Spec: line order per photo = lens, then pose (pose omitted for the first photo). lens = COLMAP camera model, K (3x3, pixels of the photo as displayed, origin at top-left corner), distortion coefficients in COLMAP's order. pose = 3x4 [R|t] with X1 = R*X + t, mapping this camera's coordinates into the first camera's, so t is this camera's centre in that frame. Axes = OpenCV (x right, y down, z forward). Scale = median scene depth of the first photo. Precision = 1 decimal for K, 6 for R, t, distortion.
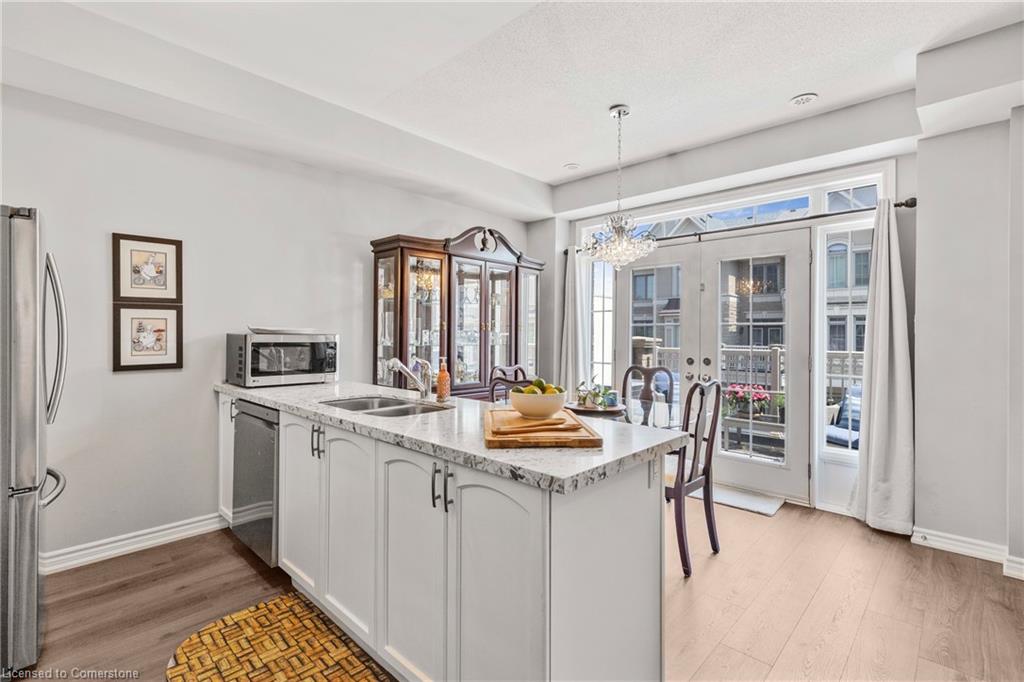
lens RADIAL K [[465.5, 0, 513.2], [0, 465.5, 331.9], [0, 0, 1]] dist [0.008318, -0.002506]
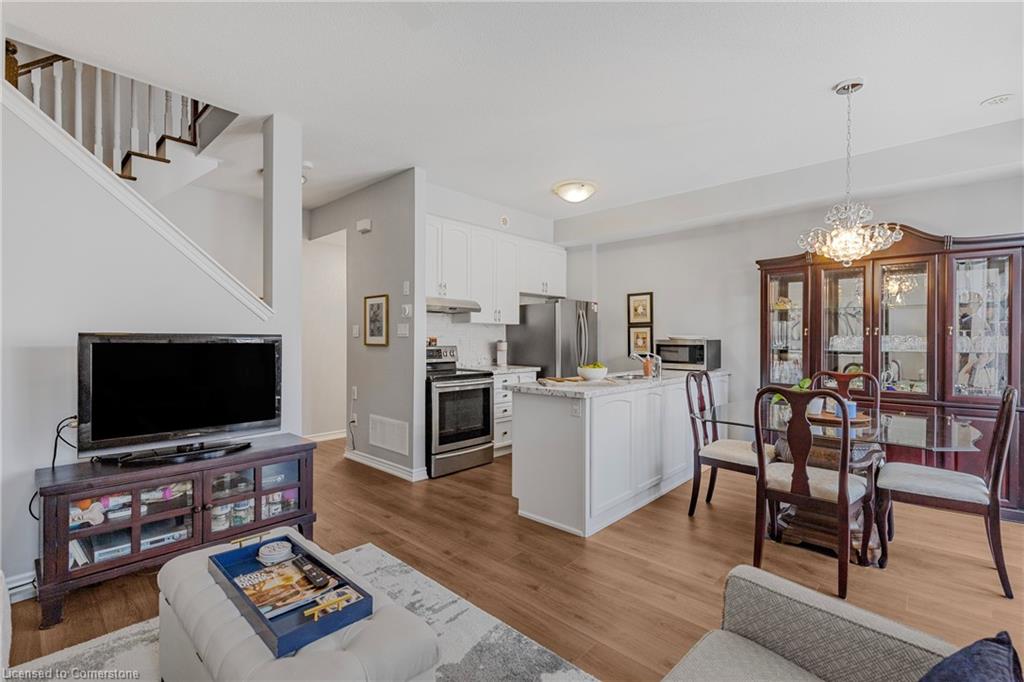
lens RADIAL K [[465.5, 0, 521.5], [0, 465.5, 332.1], [0, 0, 1]] dist [0.008318, -0.002506]
pose [[0.036994, -0.018585, -0.999143, 1.224890], [0.001717, 0.999827, -0.018534, 0.007781], [0.999314, -0.001030, 0.037020, 0.381961]]
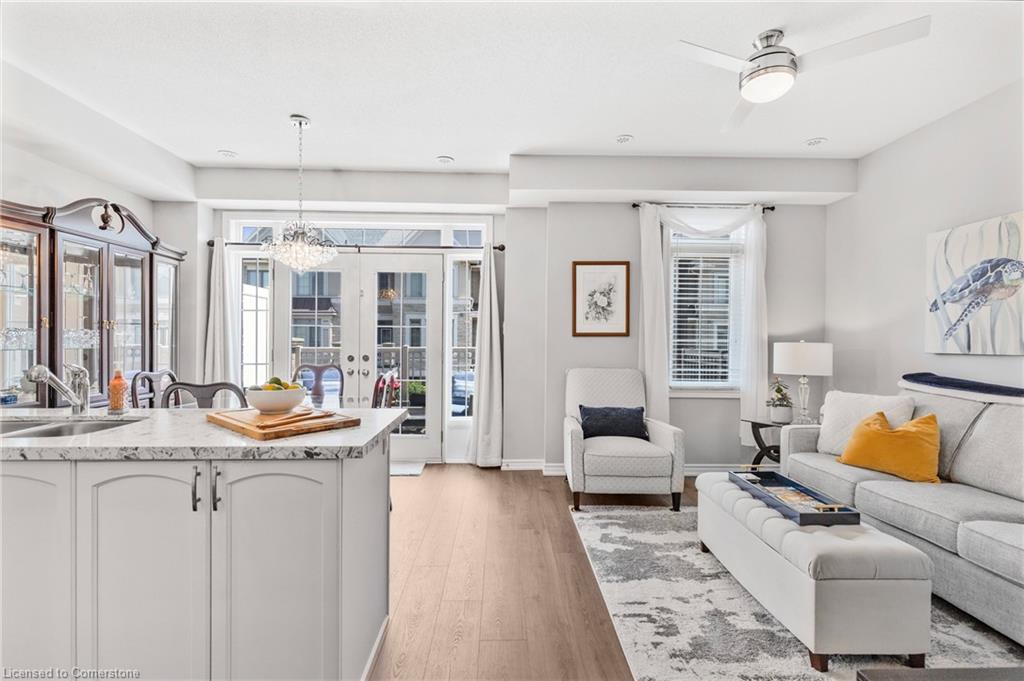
lens RADIAL K [[465.5, 0, 505.1], [0, 465.5, 340.9], [0, 0, 1]] dist [0.008318, -0.002506]
pose [[0.709169, -0.008941, 0.704982, -0.209887], [-0.005856, 0.999810, 0.018570, -0.003261], [-0.705014, -0.017297, 0.708982, -0.083250]]
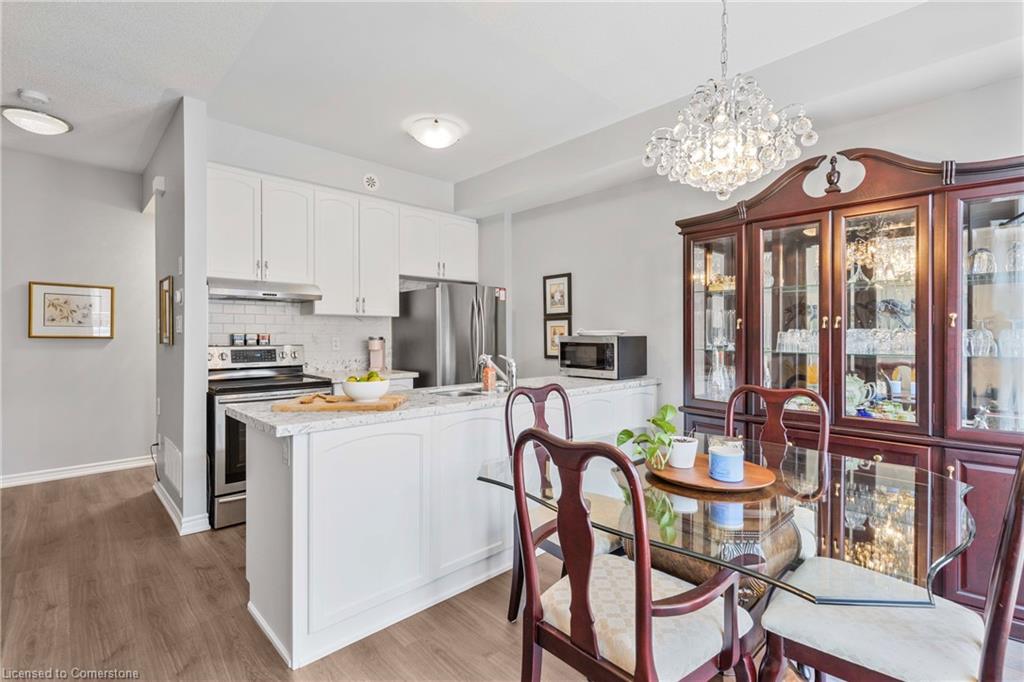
lens RADIAL K [[465.5, 0, 539.9], [0, 465.5, 329.1], [0, 0, 1]] dist [0.008318, -0.002506]
pose [[-0.025581, -0.015848, -0.999547, 0.770568], [0.004040, 0.999865, -0.015957, 0.005795], [0.999665, -0.004447, -0.025514, 0.945681]]
